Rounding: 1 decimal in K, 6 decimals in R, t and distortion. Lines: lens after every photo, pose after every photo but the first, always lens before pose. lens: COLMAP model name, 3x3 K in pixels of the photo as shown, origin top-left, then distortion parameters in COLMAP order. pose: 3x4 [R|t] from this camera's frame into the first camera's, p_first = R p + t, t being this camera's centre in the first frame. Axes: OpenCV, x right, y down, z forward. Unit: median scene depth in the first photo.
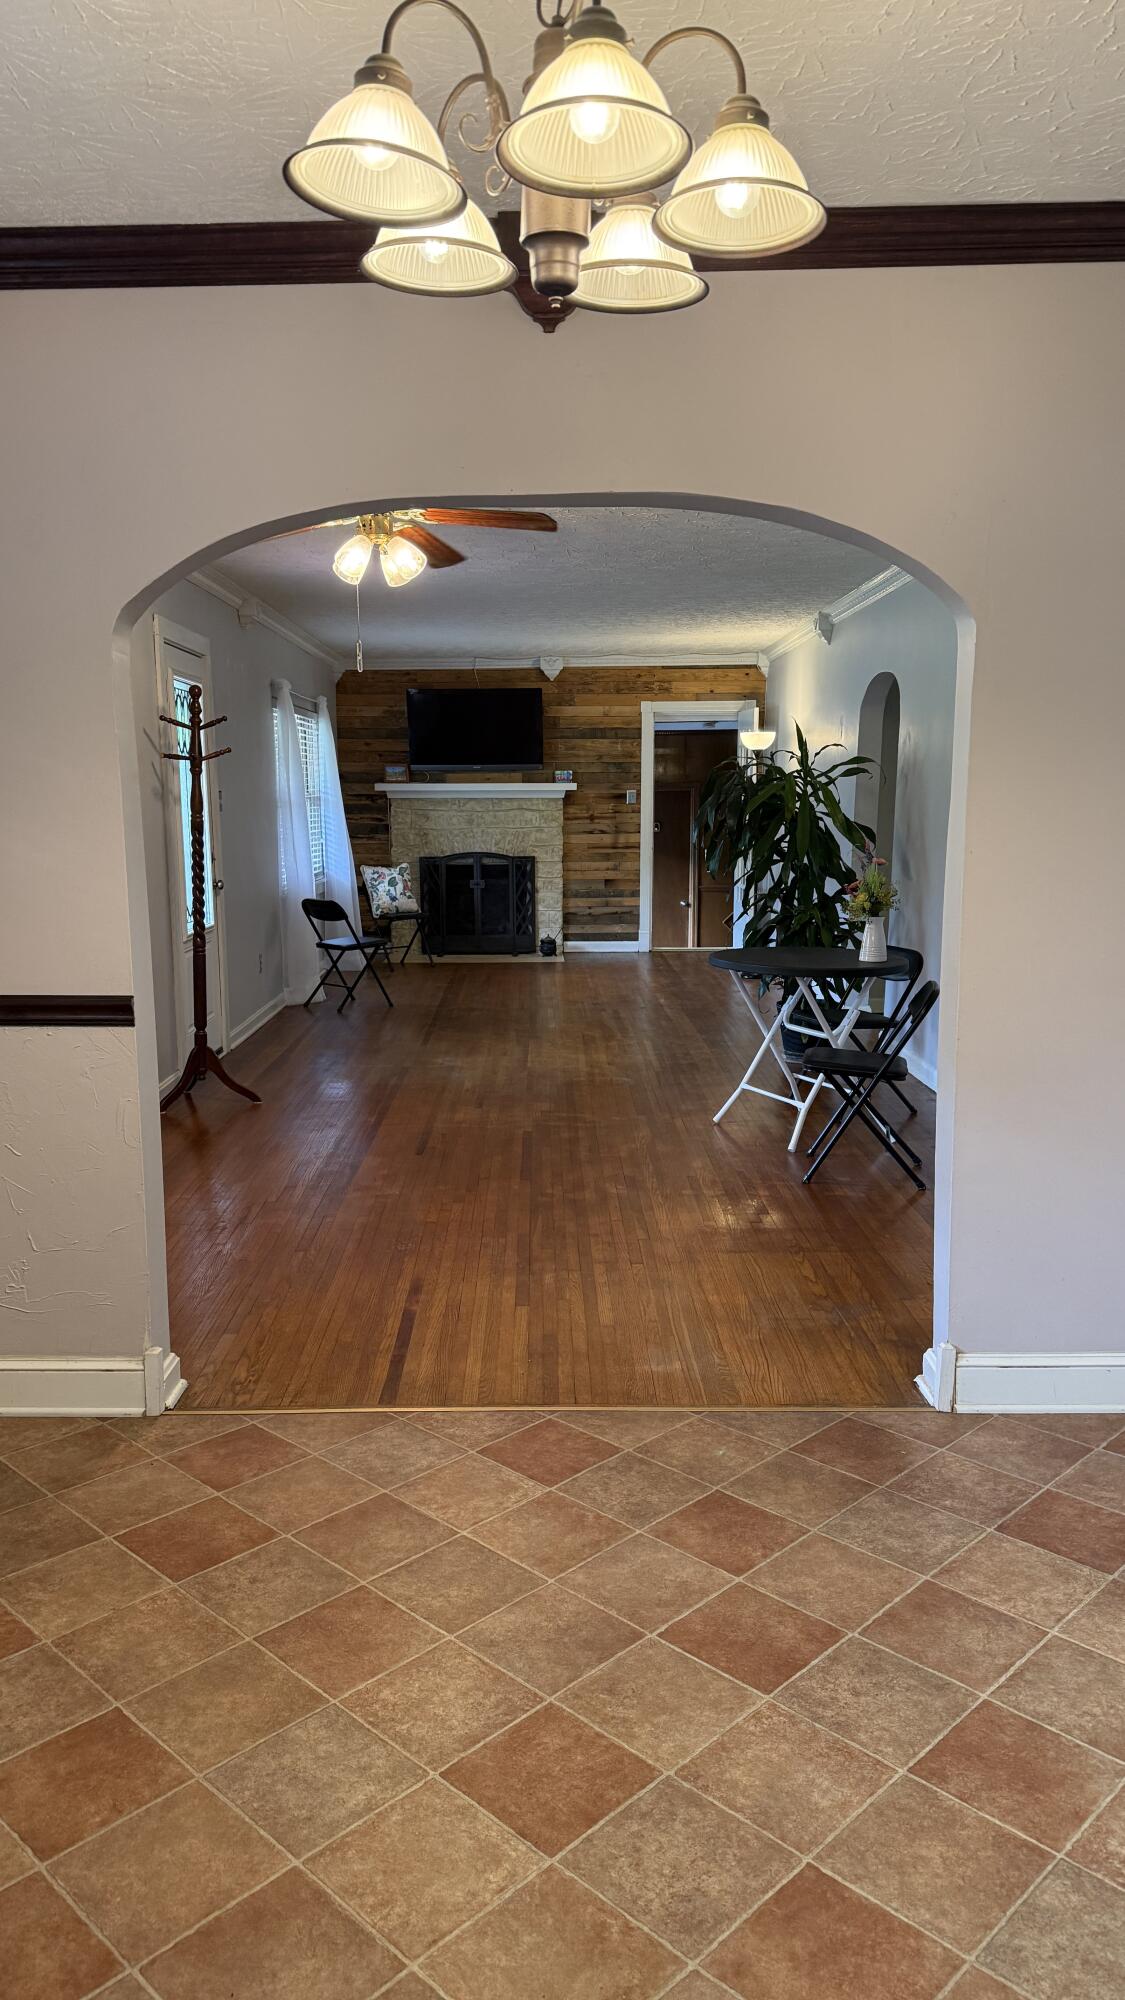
lens RADIAL K [[1372.4, 0, 562.5], [0, 1372.4, 1000.0], [0, 0, 1]] dist [0.095170, 0.000090]
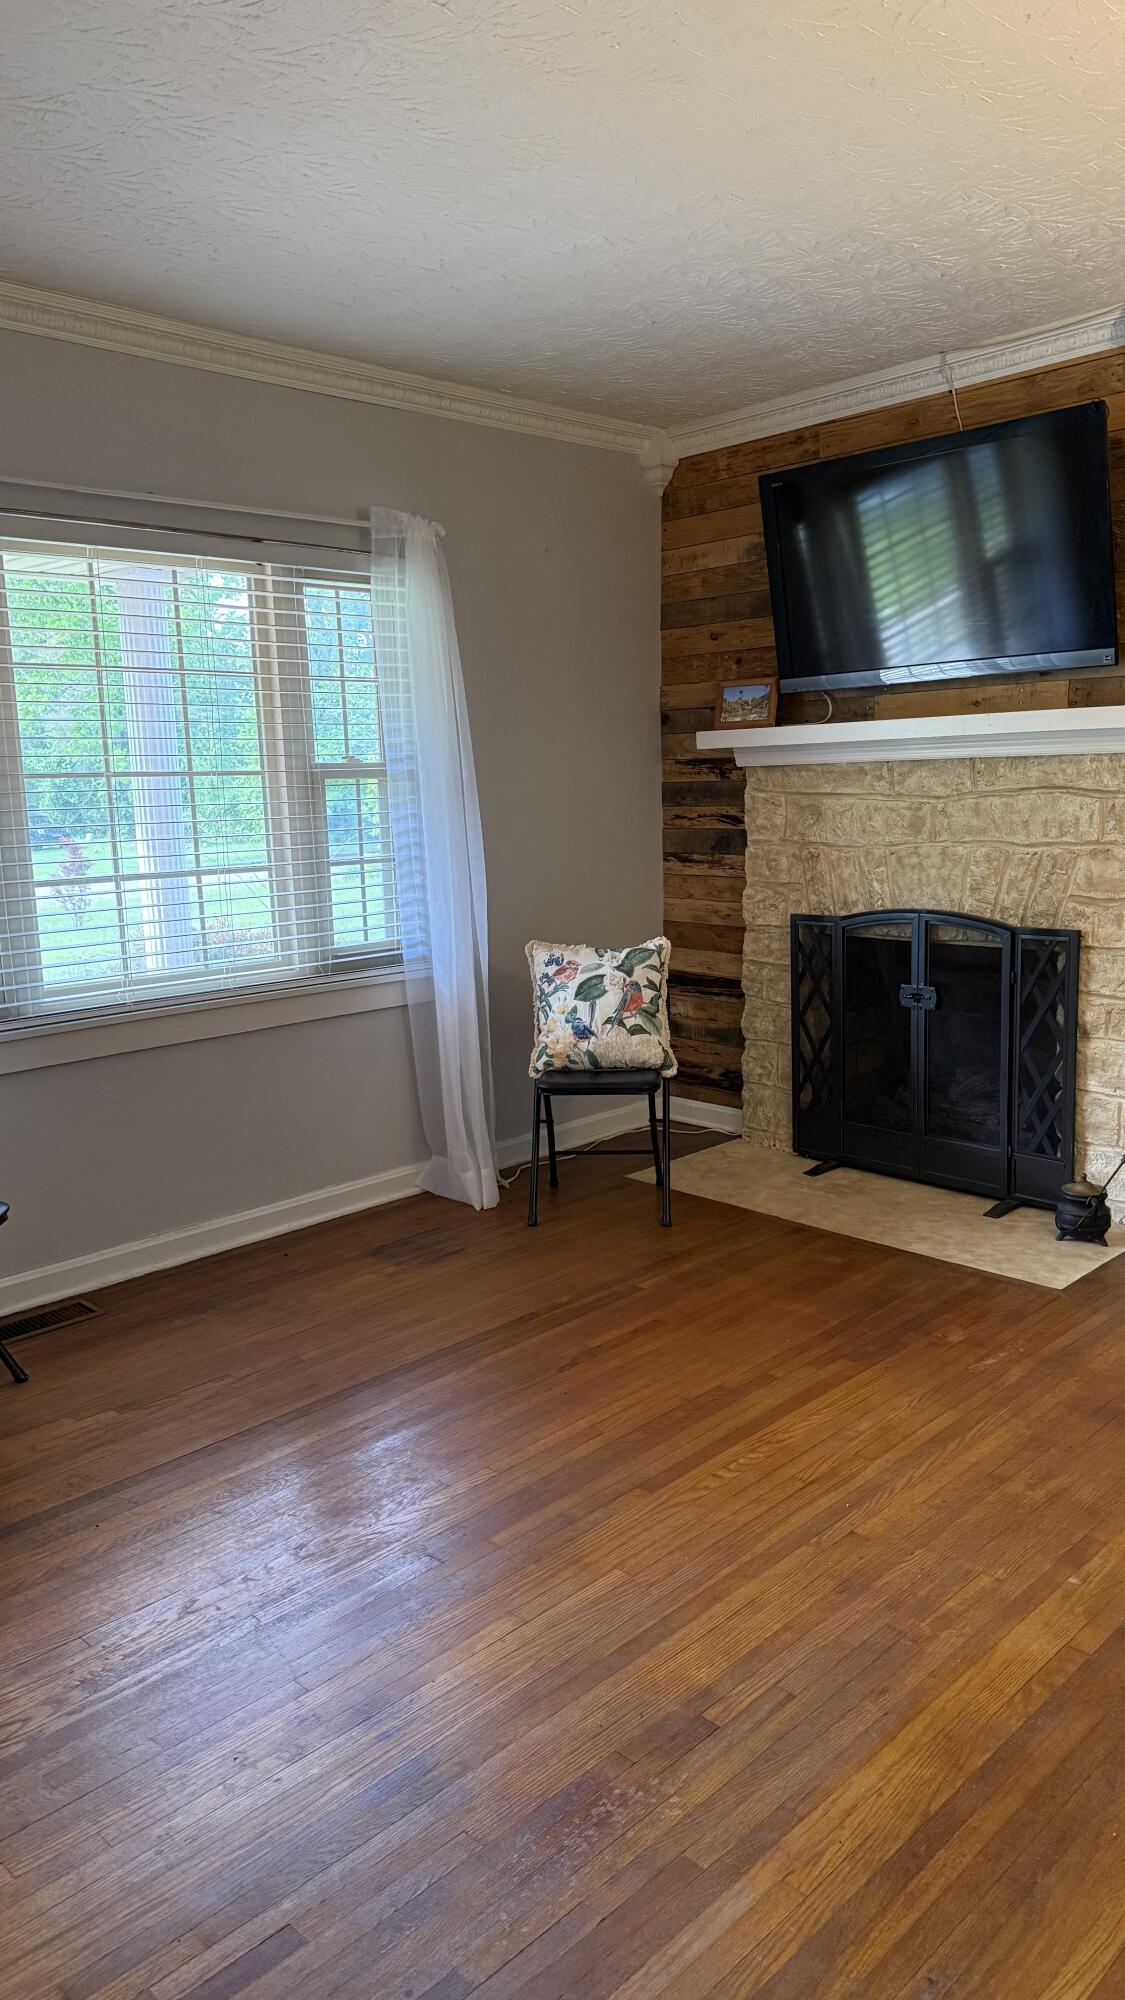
lens RADIAL K [[1372.4, 0, 562.5], [0, 1372.4, 1000.0], [0, 0, 1]] dist [0.095170, 0.000090]
pose [[0.684398, 0.104359, -0.721601, 0.138980], [-0.083283, 0.994415, 0.064824, -0.099754], [0.724336, 0.015732, 0.689267, 0.681226]]
